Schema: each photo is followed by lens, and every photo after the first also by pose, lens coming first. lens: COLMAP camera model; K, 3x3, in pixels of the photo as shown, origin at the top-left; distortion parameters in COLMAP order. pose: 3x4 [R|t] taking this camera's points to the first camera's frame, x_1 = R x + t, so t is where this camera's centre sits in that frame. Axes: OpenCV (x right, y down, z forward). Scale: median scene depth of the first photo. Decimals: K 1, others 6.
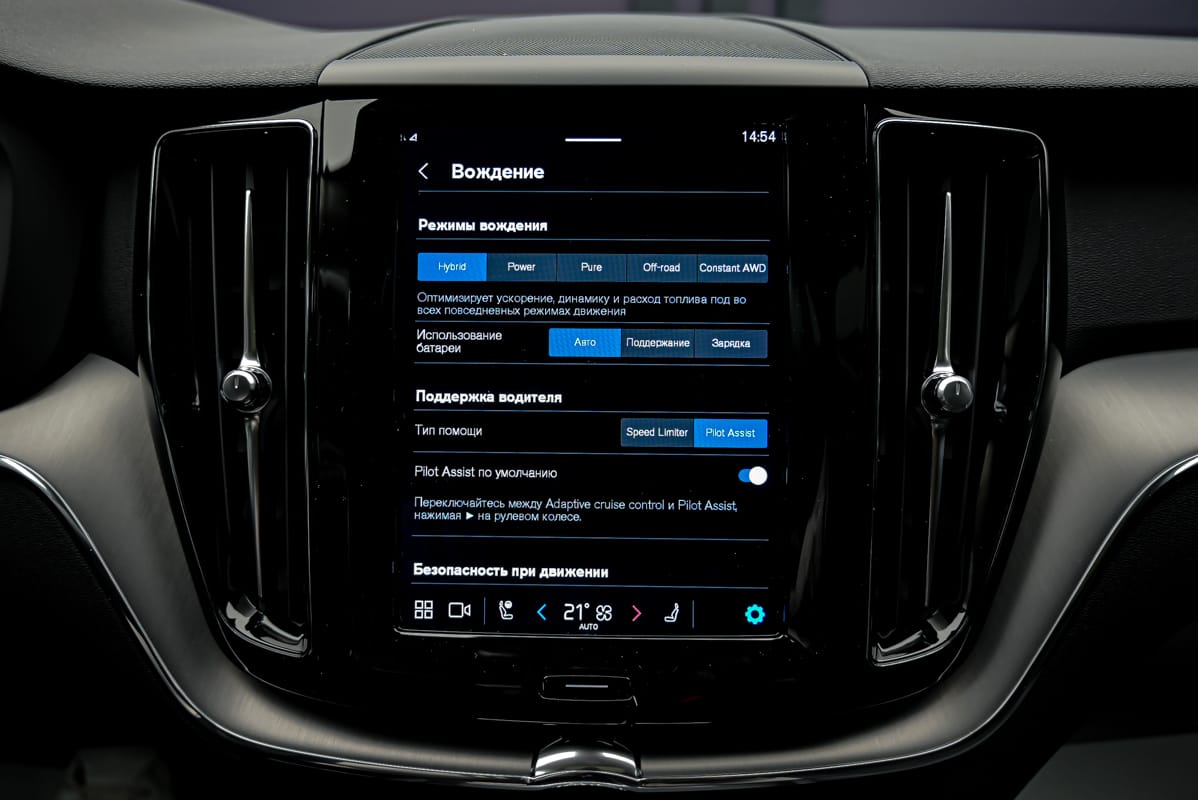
lens RADIAL K [[930.2, 0, 595.3], [0, 930.2, 407.4], [0, 0, 1]] dist [-0.003601, 0.010413]
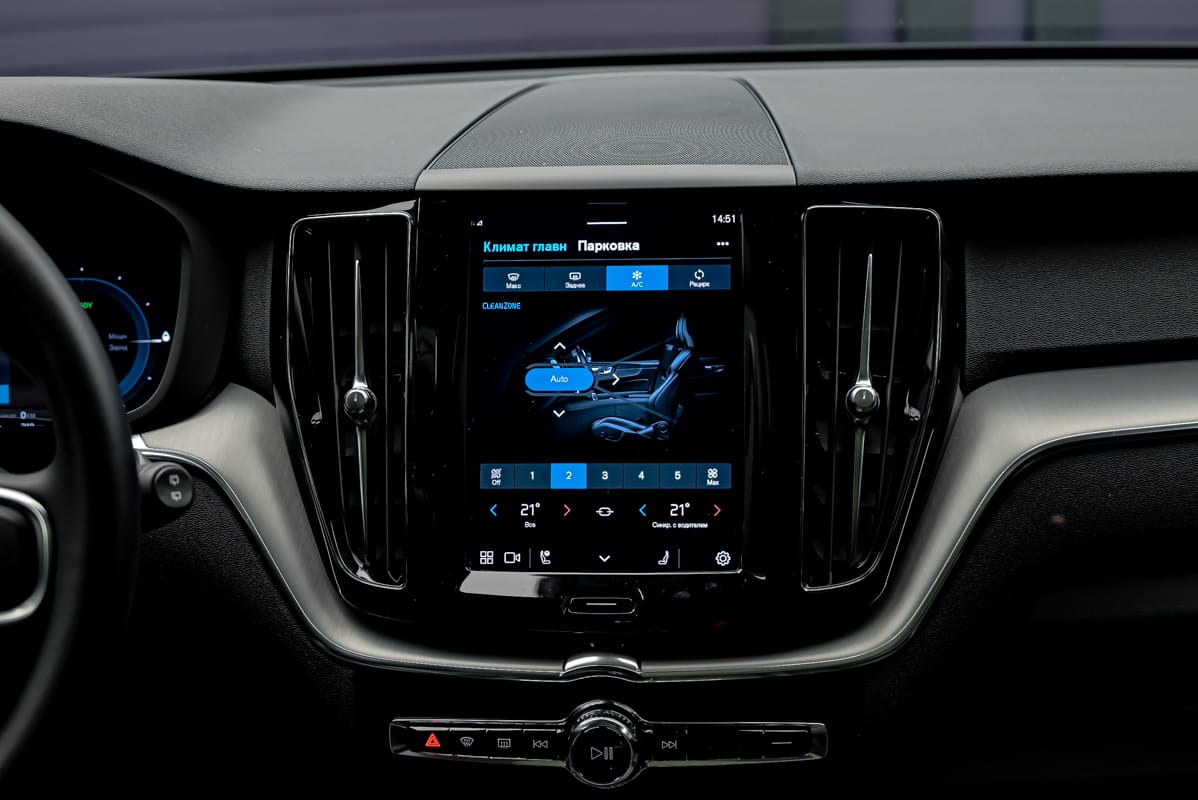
lens RADIAL K [[1818.9, 0, 594.8], [0, 1818.9, 404.0], [0, 0, 1]] dist [0.162994, 0.000000]
pose [[0.996938, -0.010369, -0.077506, 0.191419], [0.002970, 0.995476, -0.094964, 0.247686], [0.078140, 0.094443, 0.992459, -1.719382]]
